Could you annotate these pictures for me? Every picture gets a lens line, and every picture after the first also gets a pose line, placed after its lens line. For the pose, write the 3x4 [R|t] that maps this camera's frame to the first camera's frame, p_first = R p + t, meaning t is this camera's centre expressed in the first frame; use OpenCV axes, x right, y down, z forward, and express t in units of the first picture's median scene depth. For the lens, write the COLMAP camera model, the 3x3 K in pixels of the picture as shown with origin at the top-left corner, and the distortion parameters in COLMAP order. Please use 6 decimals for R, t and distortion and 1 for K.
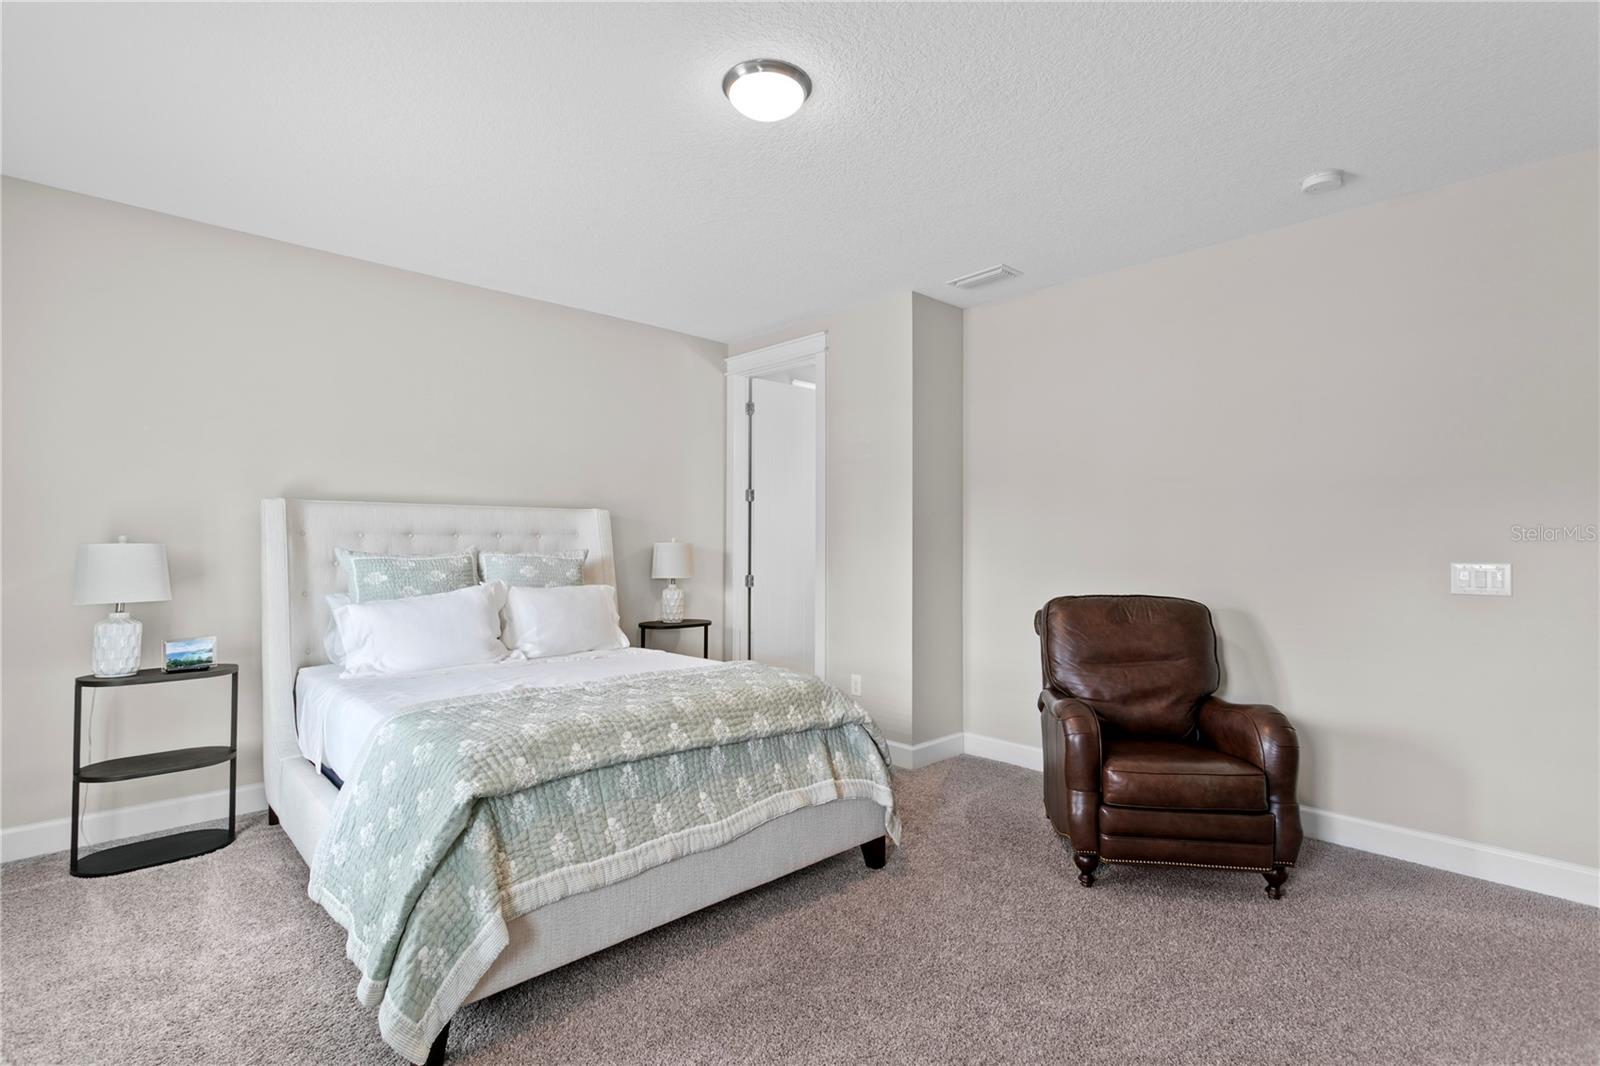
lens RADIAL K [[755.4, 0, 837.6], [0, 755.4, 536.5], [0, 0, 1]] dist [0.025197, 0.000102]
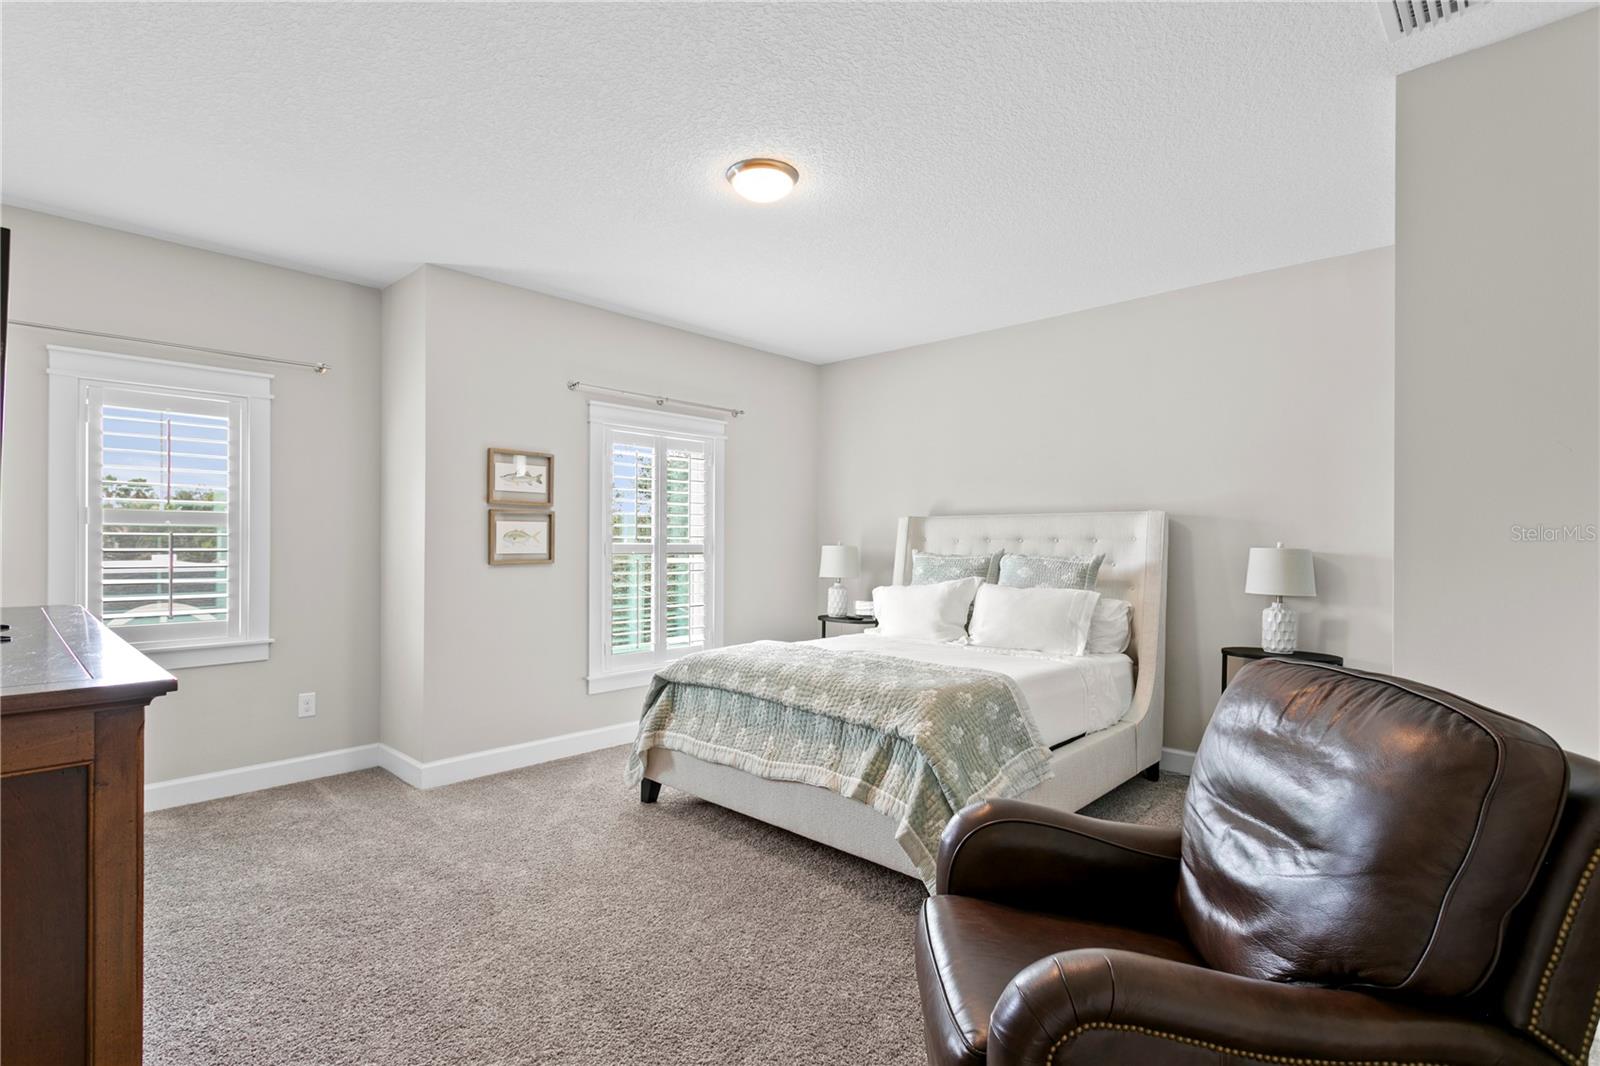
lens RADIAL K [[755.4, 0, 837.6], [0, 755.4, 536.5], [0, 0, 1]] dist [0.025197, 0.000102]
pose [[0.079460, -0.006759, -0.996815, 1.014896], [-0.000878, 0.999976, -0.006850, 0.000122], [0.996838, 0.001420, 0.079452, 0.895972]]
